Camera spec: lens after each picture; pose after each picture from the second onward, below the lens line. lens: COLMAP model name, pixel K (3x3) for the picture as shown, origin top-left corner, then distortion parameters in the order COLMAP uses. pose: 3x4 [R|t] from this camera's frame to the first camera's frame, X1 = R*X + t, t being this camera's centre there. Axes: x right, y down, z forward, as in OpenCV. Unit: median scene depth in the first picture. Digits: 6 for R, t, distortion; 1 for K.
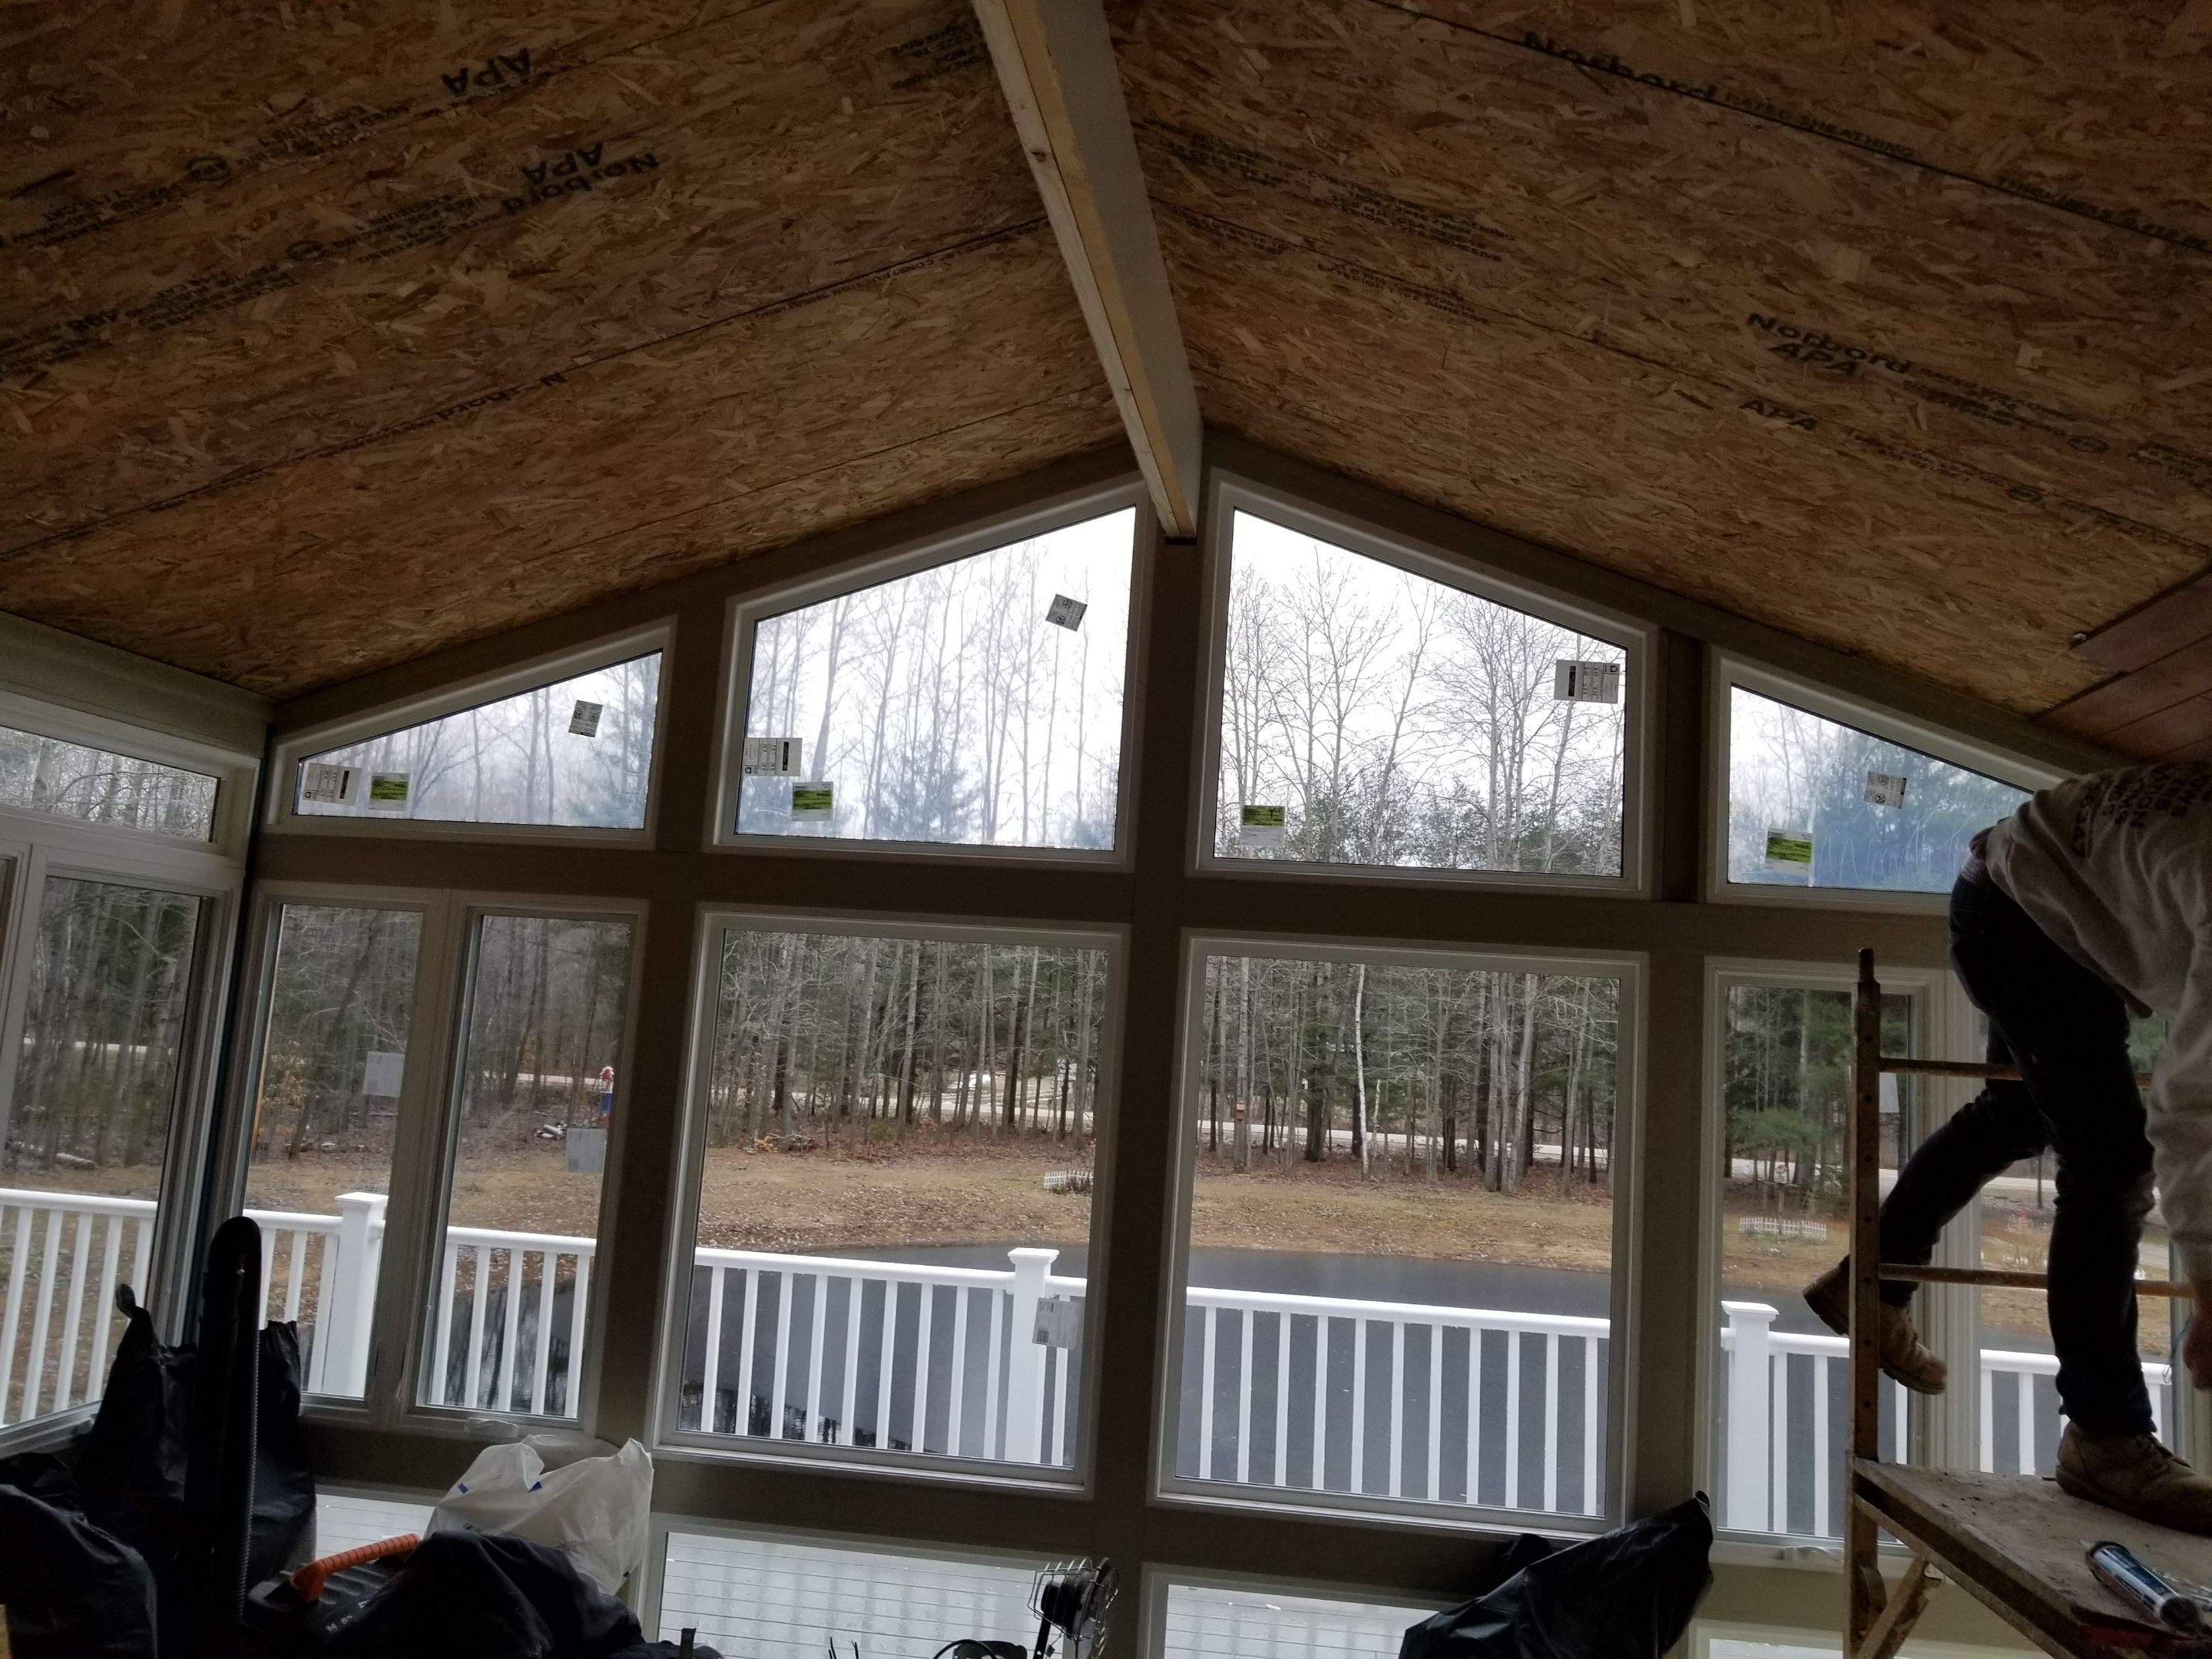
lens RADIAL K [[1731.4, 0, 1106.0], [0, 1731.4, 829.5], [0, 0, 1]] dist [-0.003417, 0.002222]
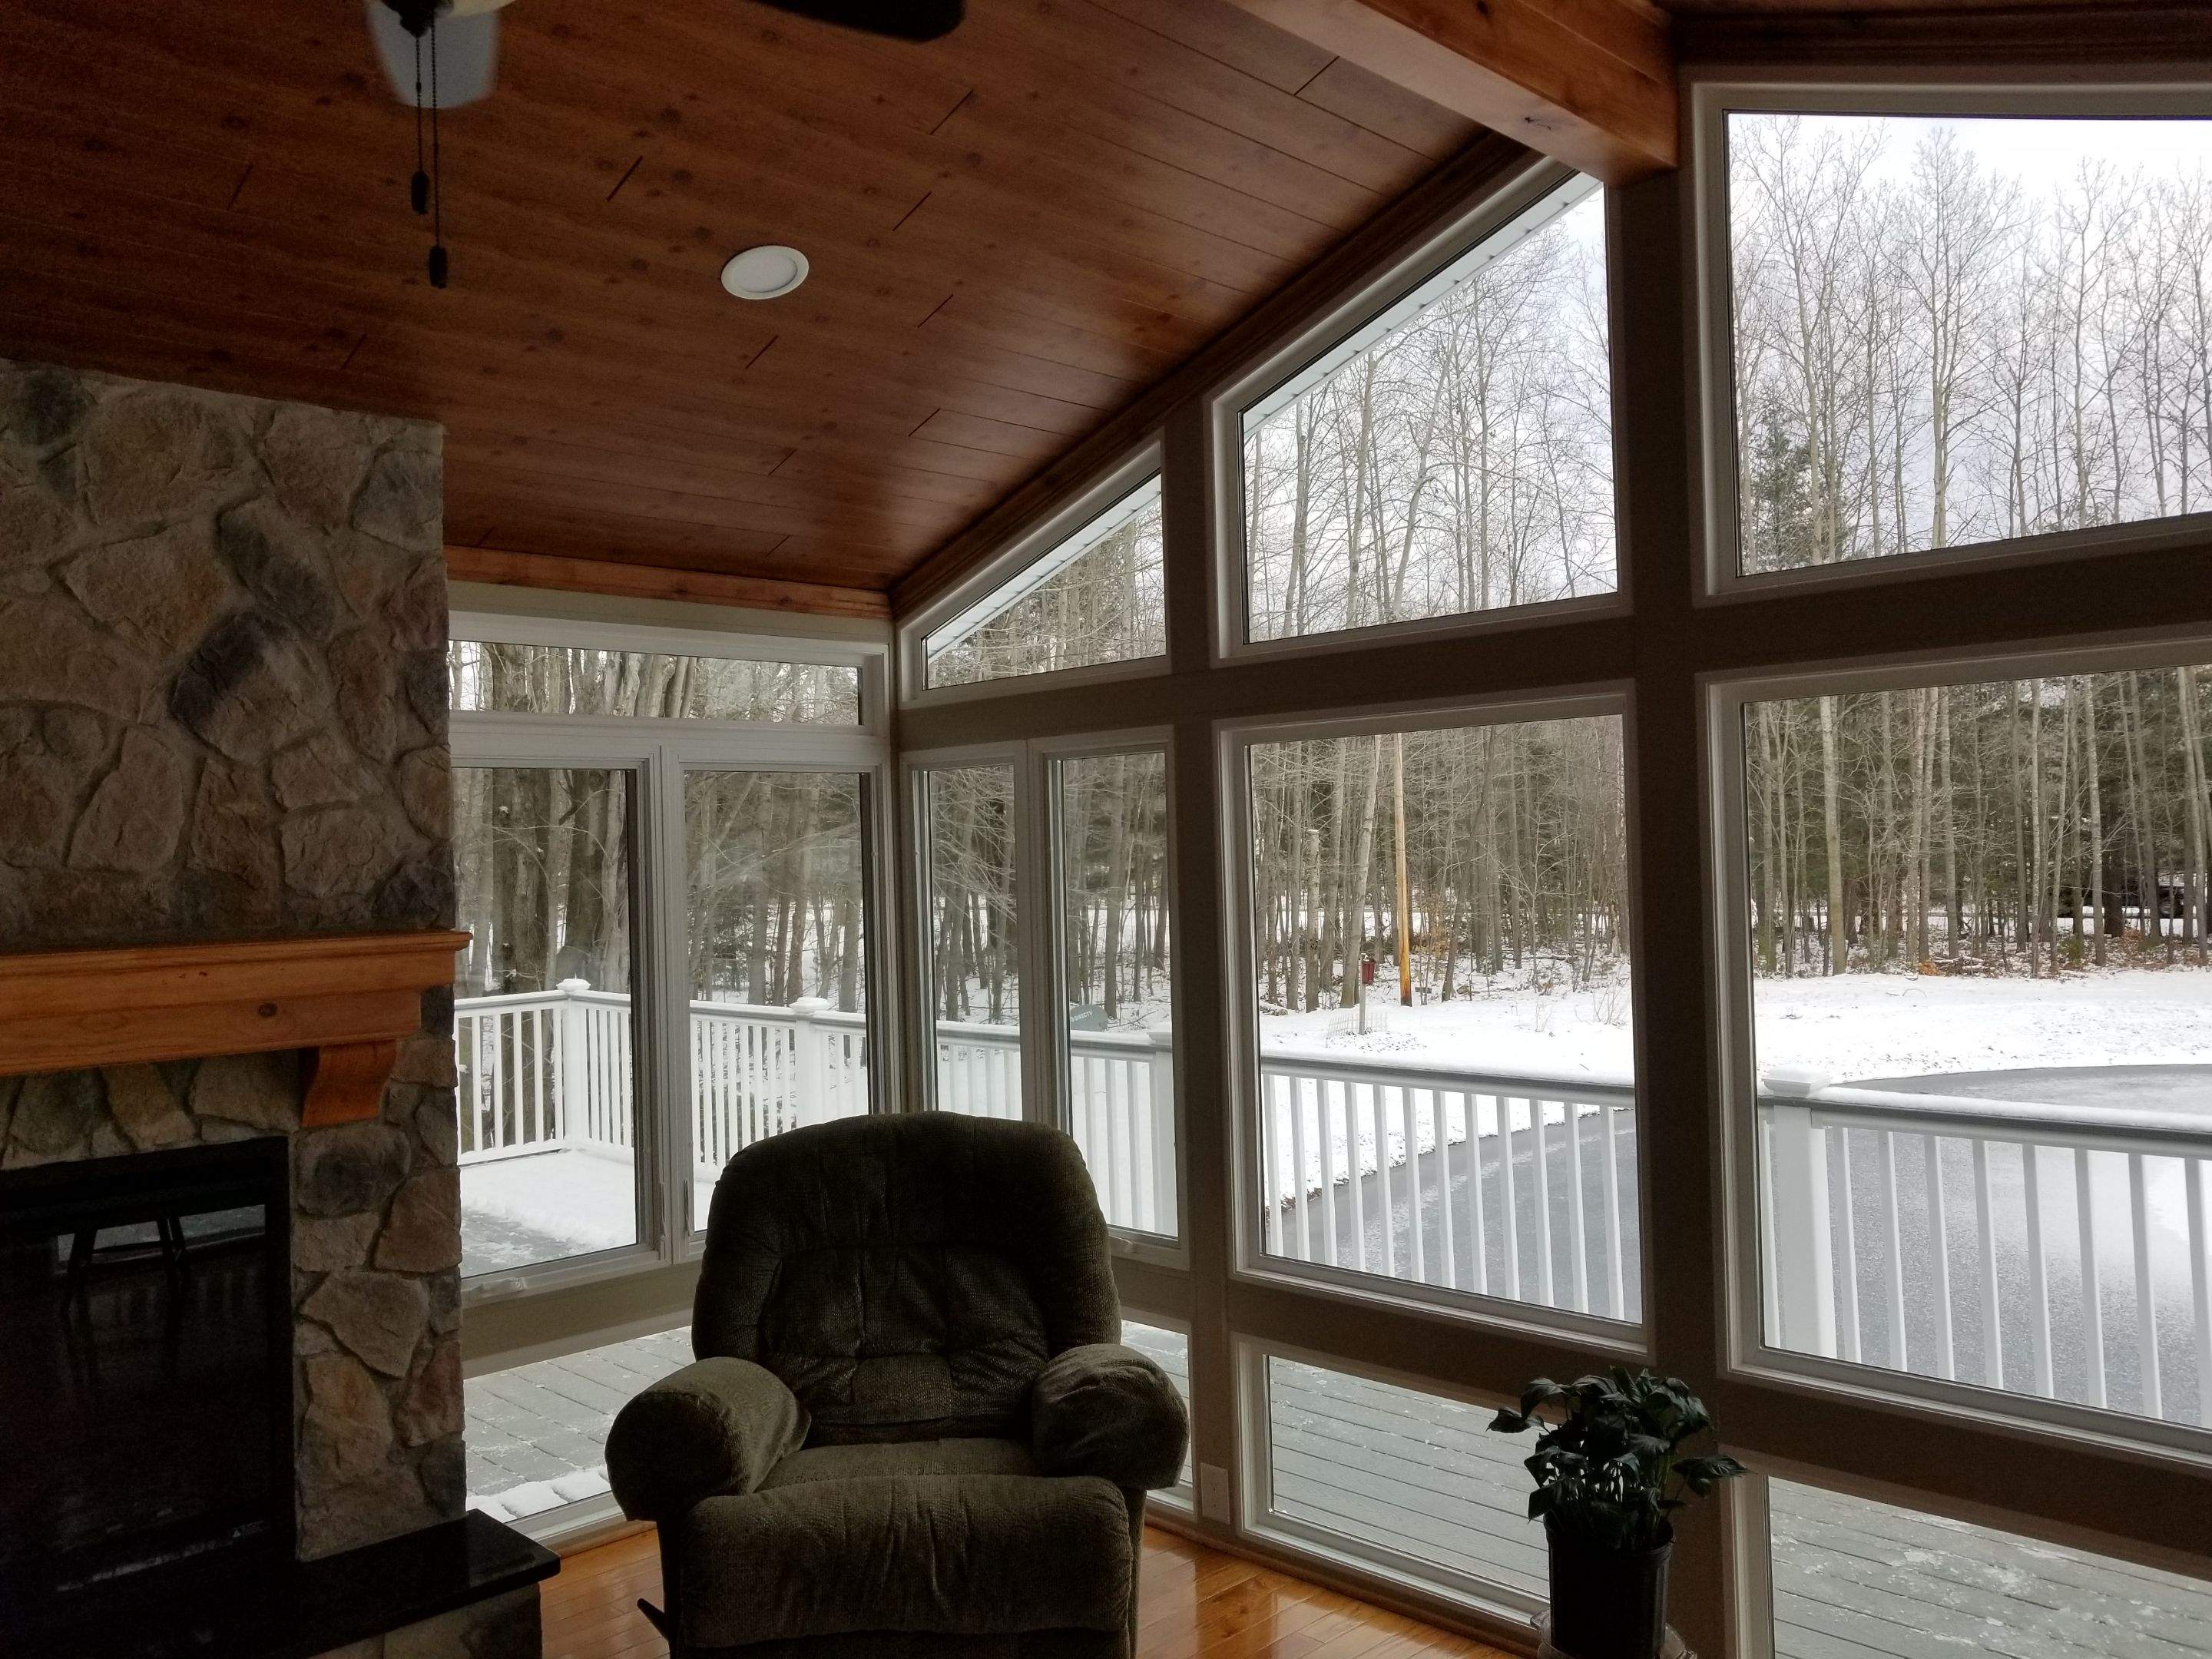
lens RADIAL K [[1731.4, 0, 1106.0], [0, 1731.4, 829.5], [0, 0, 1]] dist [-0.003417, 0.002222]
pose [[0.791570, -0.091558, -0.604180, 0.278126], [0.147290, 0.988148, 0.043229, 0.049347], [0.593061, -0.123209, 0.795674, 0.193606]]
